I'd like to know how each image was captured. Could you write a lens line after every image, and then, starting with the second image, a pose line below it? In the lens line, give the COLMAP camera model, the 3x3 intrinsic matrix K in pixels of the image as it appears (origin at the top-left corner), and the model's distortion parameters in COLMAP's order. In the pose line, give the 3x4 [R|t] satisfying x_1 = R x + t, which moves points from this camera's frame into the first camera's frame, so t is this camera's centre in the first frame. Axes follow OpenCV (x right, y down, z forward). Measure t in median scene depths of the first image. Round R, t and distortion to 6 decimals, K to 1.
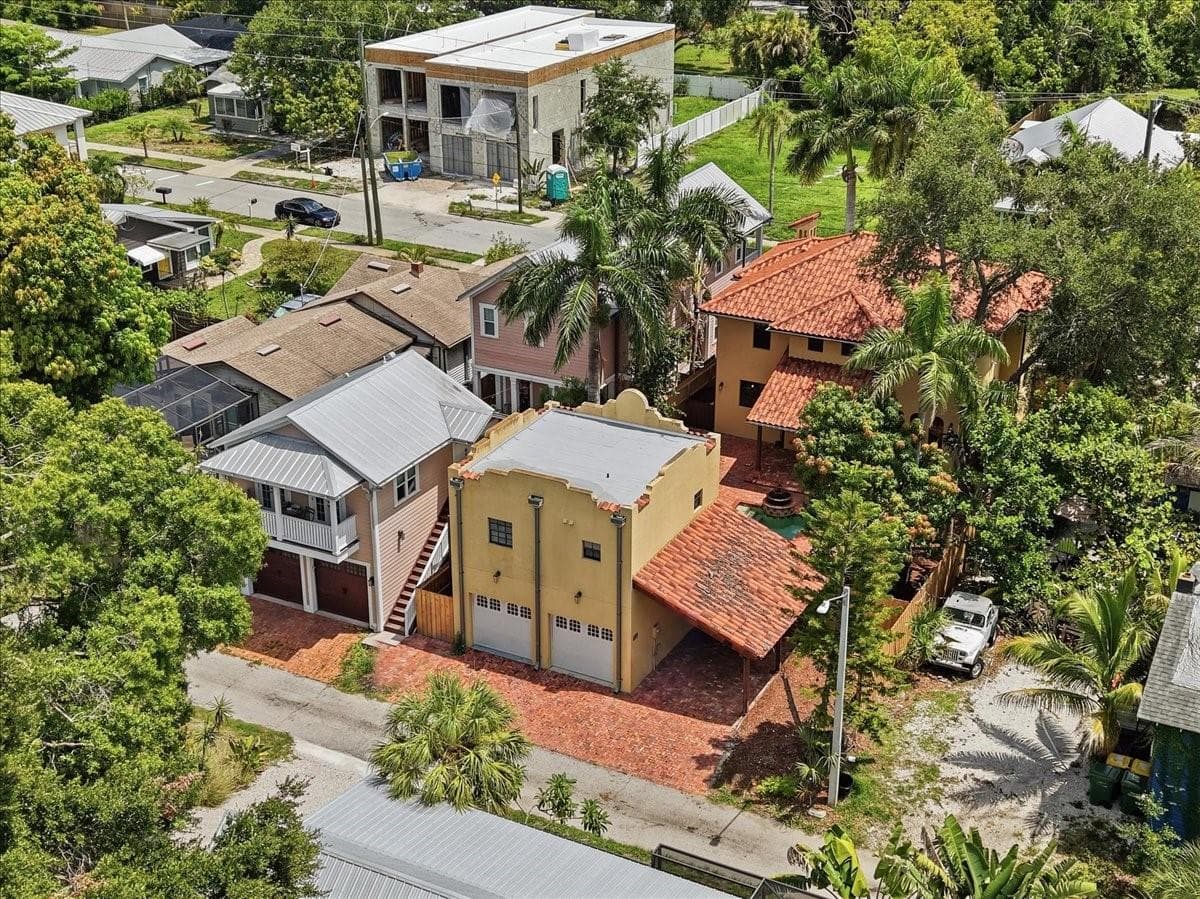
lens RADIAL K [[1572.9, 0, 597.7], [0, 1572.9, 450.0], [0, 0, 1]] dist [0.088885, 0.000000]
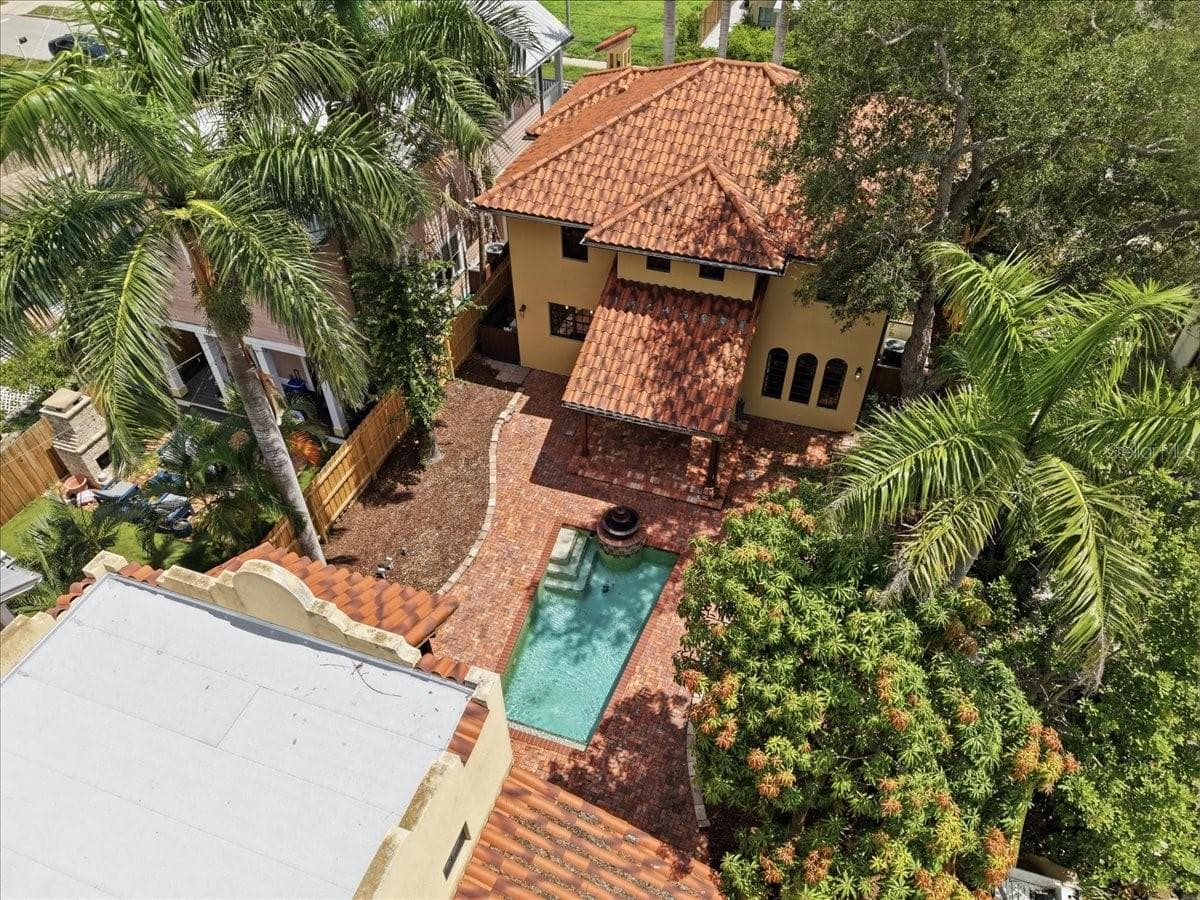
lens RADIAL K [[794.3, 0, 608.1], [0, 794.3, 453.3], [0, 0, 1]] dist [0.012431, -0.013096]
pose [[0.987357, -0.108255, 0.115787, 0.071627], [0.062790, 0.937825, 0.341381, -0.104628], [-0.145545, -0.329795, 0.932766, 0.672068]]
